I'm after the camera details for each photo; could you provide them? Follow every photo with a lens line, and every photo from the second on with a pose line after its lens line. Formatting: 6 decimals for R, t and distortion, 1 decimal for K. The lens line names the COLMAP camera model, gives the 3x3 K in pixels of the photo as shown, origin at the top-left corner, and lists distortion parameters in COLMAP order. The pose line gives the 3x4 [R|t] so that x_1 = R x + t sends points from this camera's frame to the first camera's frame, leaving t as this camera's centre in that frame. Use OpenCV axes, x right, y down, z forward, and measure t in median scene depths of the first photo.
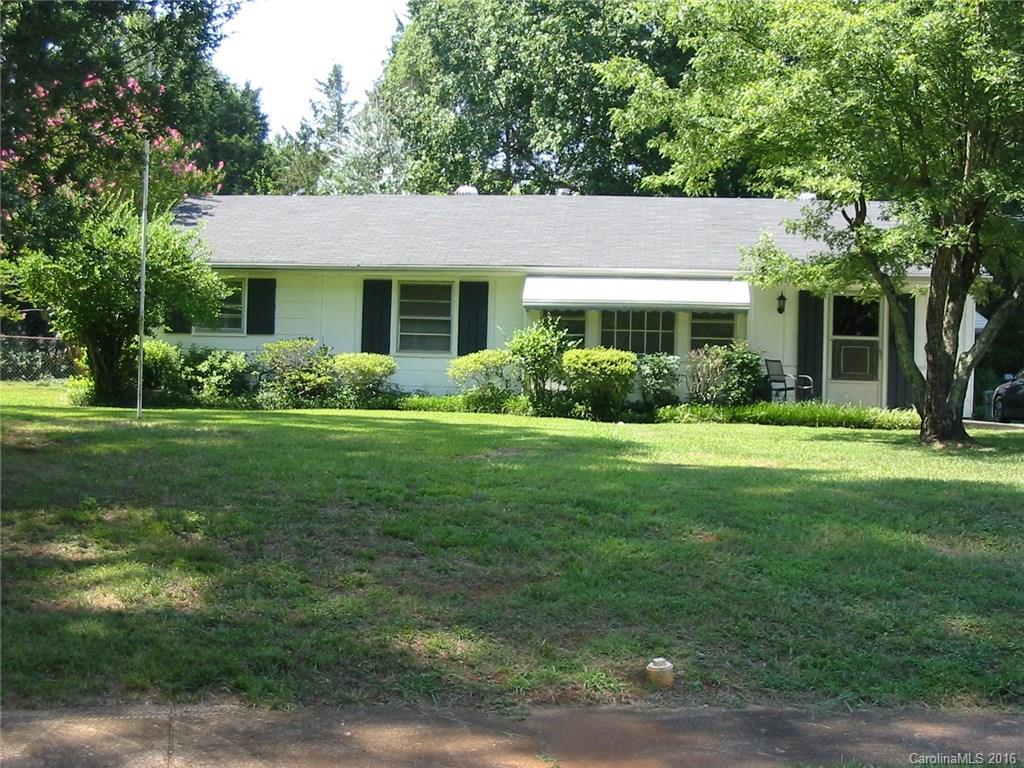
lens RADIAL K [[1286.1, 0, 512.0], [0, 1286.1, 384.0], [0, 0, 1]] dist [-0.148140, 0.070016]
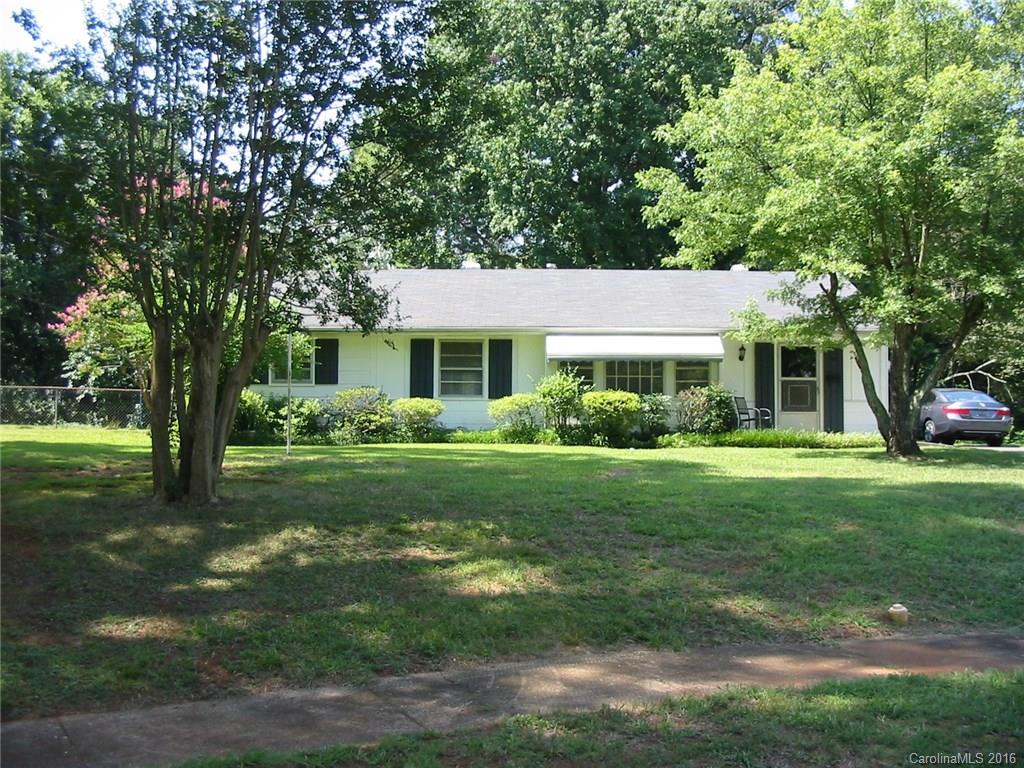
lens RADIAL K [[1077.5, 0, 519.8], [0, 1077.5, 384.0], [0, 0, 1]] dist [-0.175912, 0.225354]
pose [[0.994085, -0.017529, 0.107181, -0.131257], [0.021013, 0.999284, -0.031462, -0.002828], [-0.106553, 0.033528, 0.993742, -0.048813]]
